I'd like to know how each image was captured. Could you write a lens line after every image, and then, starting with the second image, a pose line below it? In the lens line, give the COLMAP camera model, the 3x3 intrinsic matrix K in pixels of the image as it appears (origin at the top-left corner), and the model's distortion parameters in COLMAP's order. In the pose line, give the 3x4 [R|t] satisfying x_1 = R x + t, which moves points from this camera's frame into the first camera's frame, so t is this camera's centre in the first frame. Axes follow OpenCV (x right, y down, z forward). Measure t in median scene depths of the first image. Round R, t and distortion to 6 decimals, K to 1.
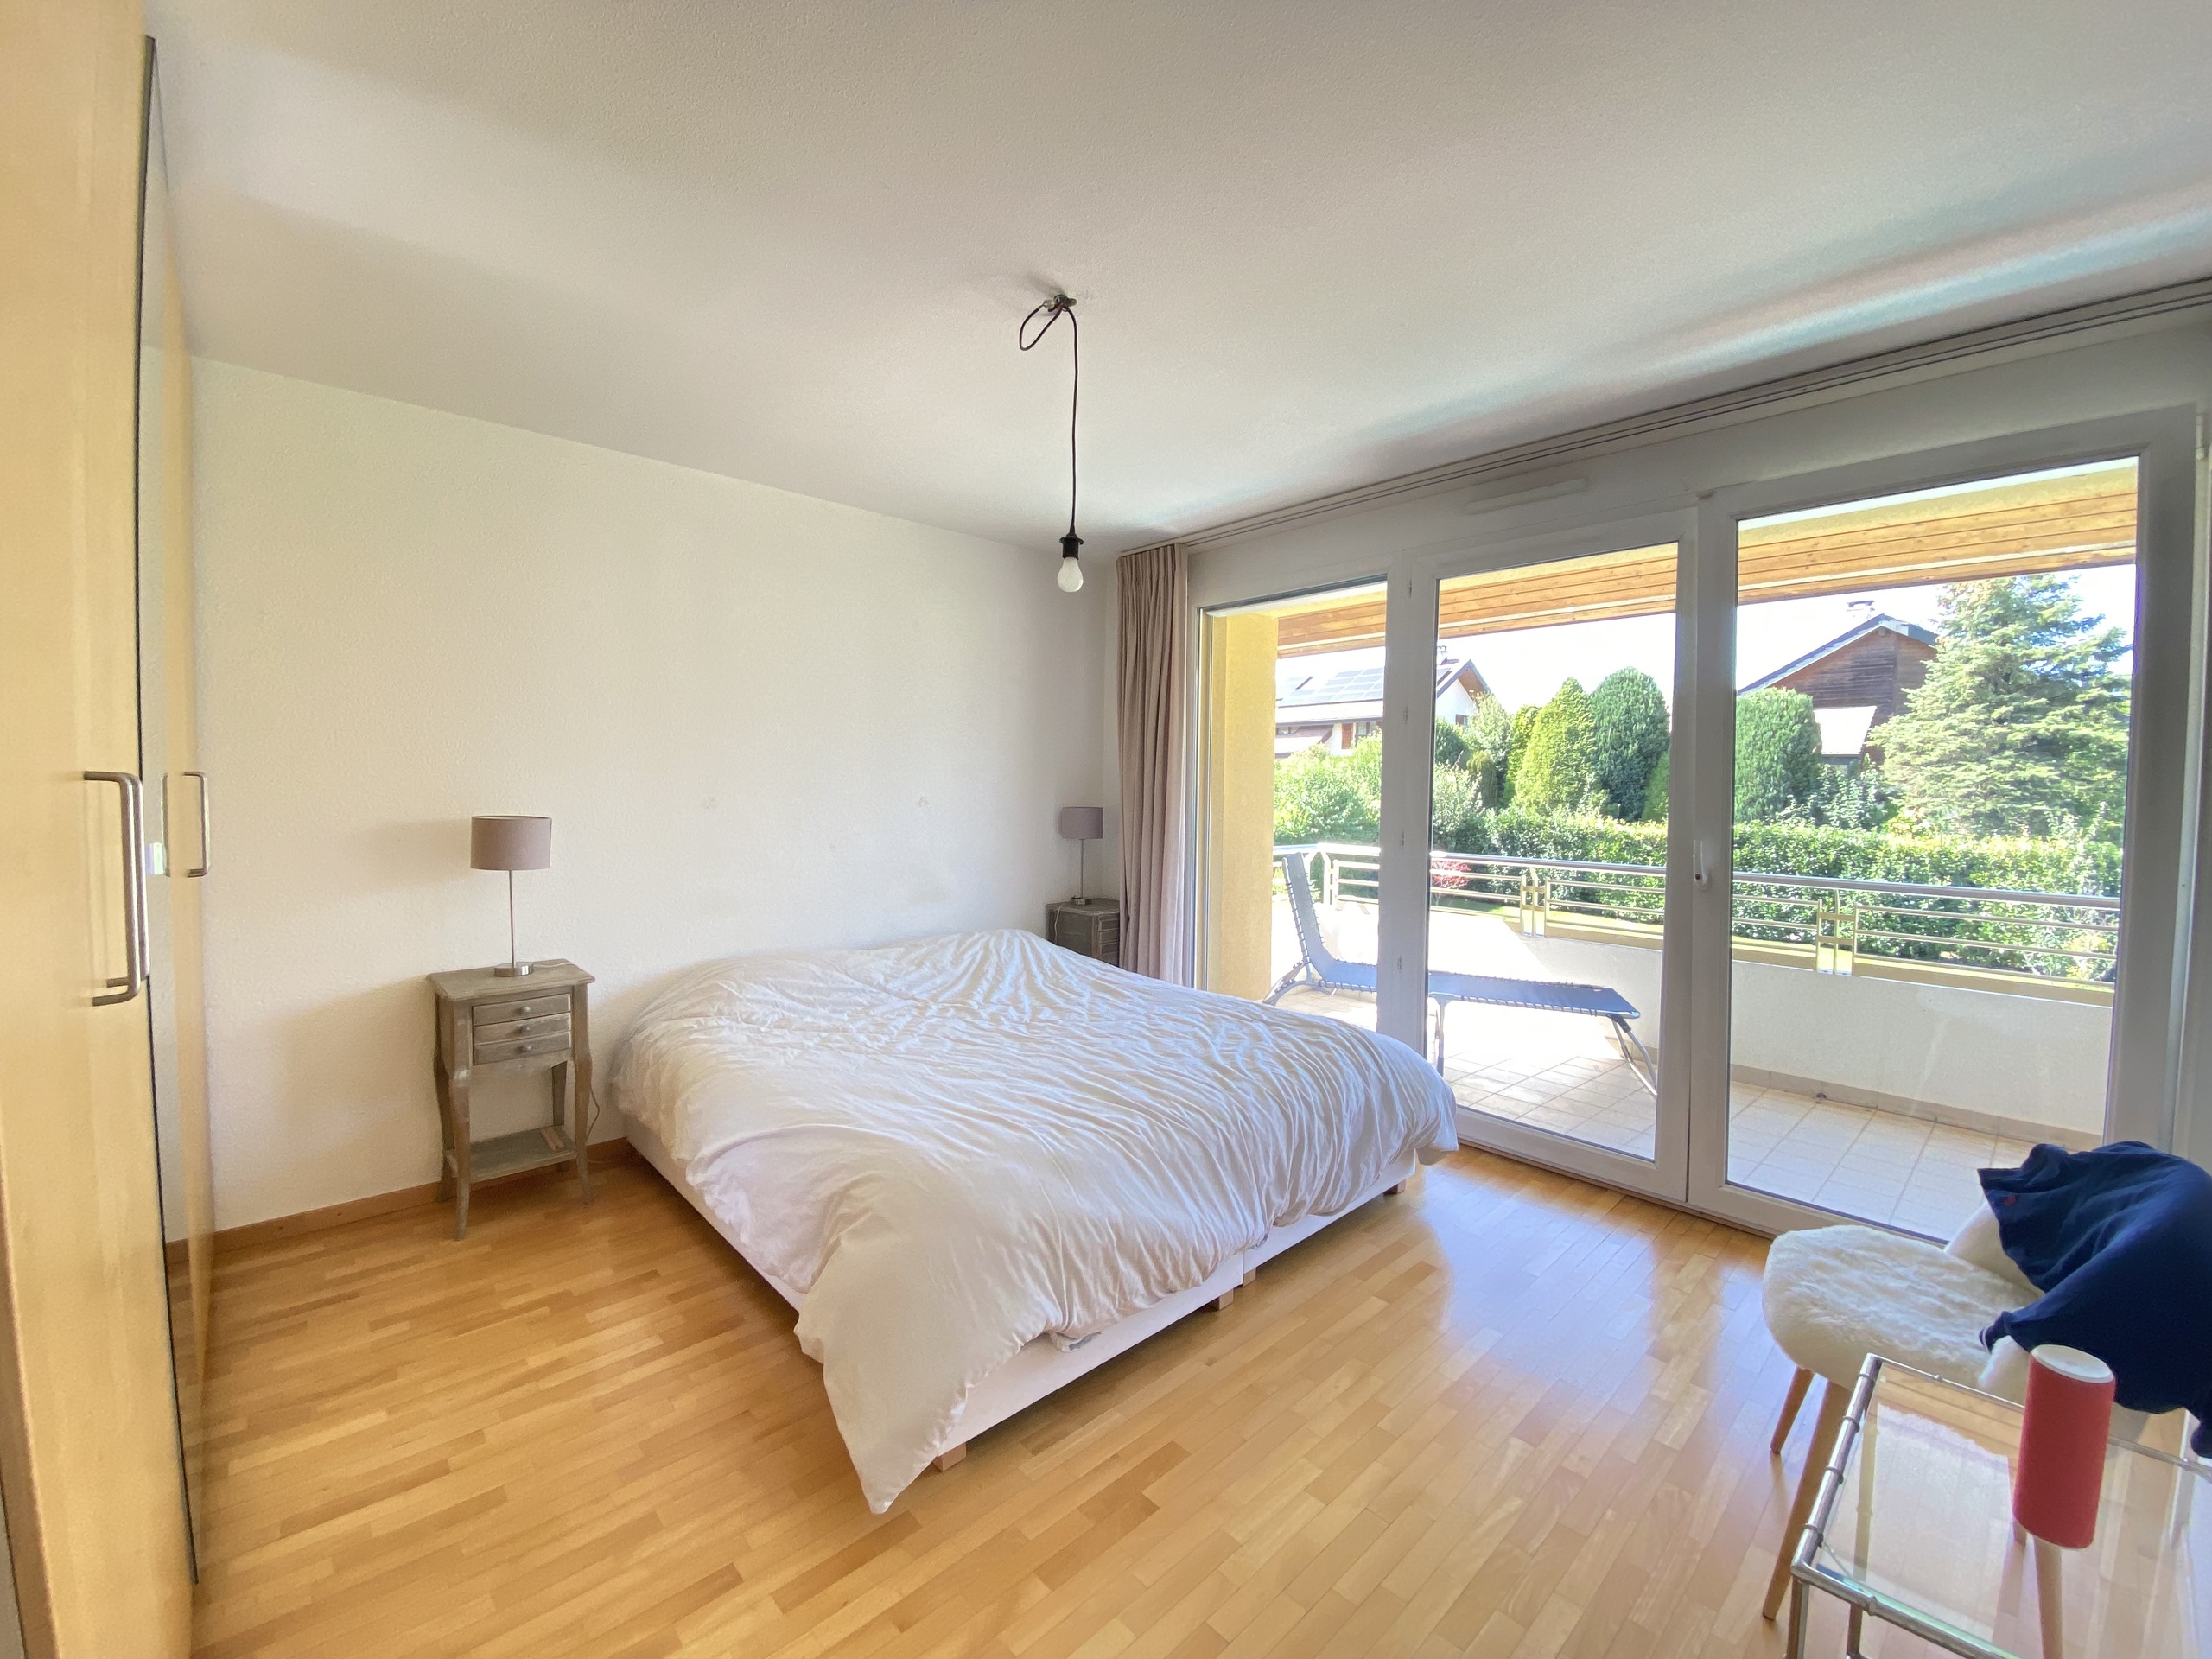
lens RADIAL K [[908.5, 0, 1097.1], [0, 908.5, 821.9], [0, 0, 1]] dist [0.017140, -0.018350]
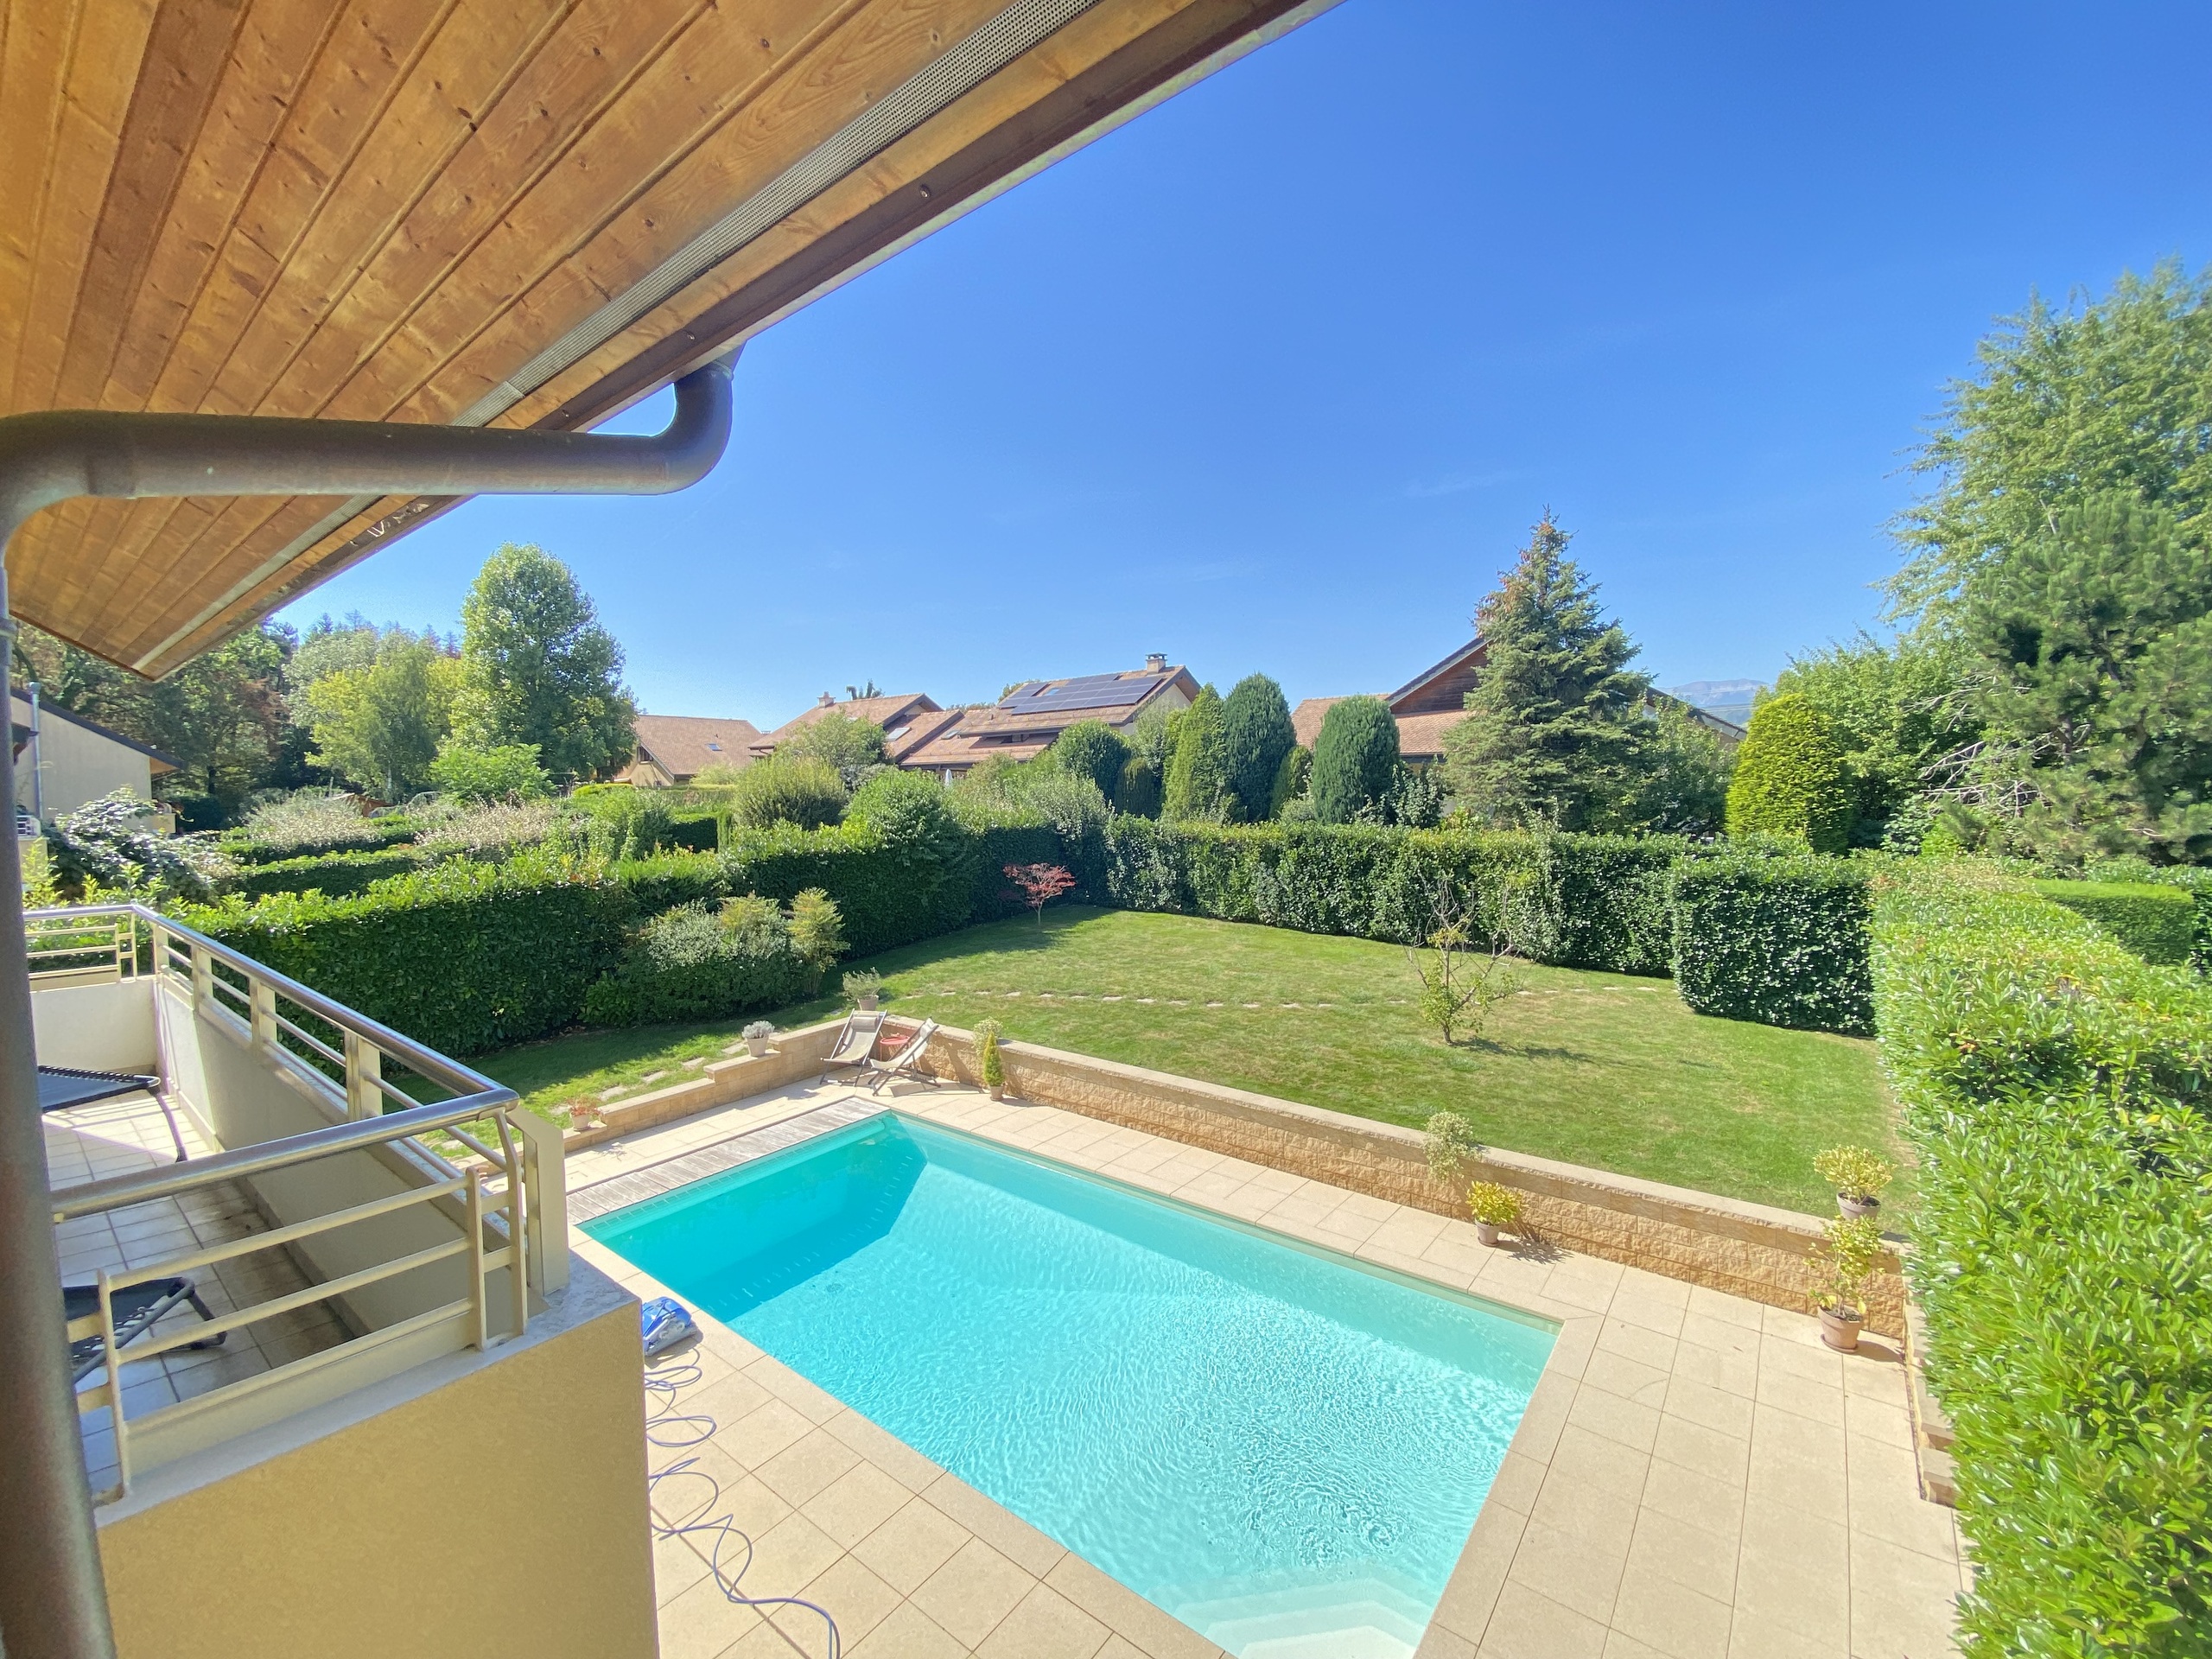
lens RADIAL K [[908.5, 0, 1107.4], [0, 908.5, 816.3], [0, 0, 1]] dist [0.017140, -0.018350]
pose [[0.987089, -0.031767, 0.156990, 0.319361], [0.033695, 0.999386, -0.009629, -0.004668], [-0.156587, 0.014795, 0.987553, 0.005552]]
